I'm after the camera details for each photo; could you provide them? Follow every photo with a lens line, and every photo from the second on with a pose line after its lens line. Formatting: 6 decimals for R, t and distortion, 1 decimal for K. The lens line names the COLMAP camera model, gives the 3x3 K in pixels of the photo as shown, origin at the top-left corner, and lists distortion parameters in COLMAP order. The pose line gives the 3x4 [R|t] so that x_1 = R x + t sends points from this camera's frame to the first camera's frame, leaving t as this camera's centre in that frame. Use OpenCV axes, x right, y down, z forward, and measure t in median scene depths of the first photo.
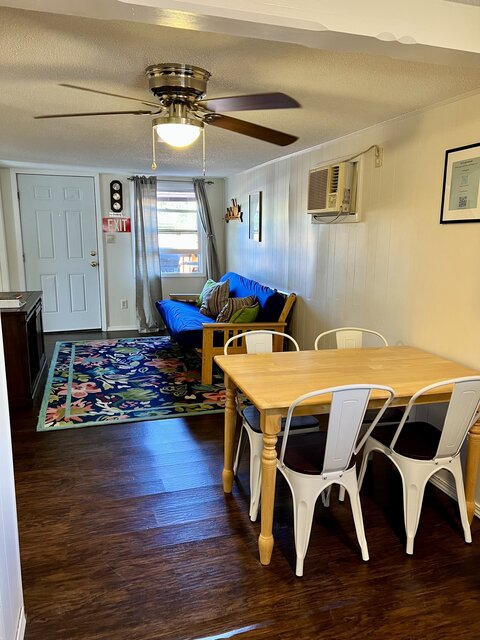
lens RADIAL K [[483.5, 0, 237.0], [0, 483.5, 322.3], [0, 0, 1]] dist [0.011296, -0.000810]
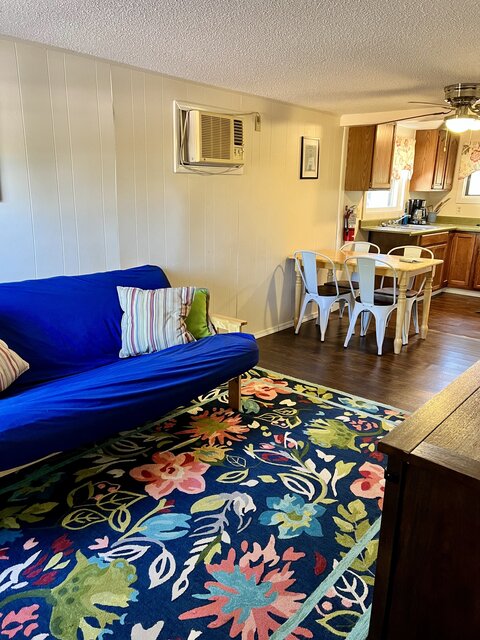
lens RADIAL K [[483.5, 0, 237.0], [0, 483.5, 322.3], [0, 0, 1]] dist [0.011296, -0.000810]
pose [[-0.526661, -0.251022, 0.812168, -0.620139], [0.141718, 0.916109, 0.375046, -0.254847], [-0.838179, 0.312621, -0.446905, 1.305241]]
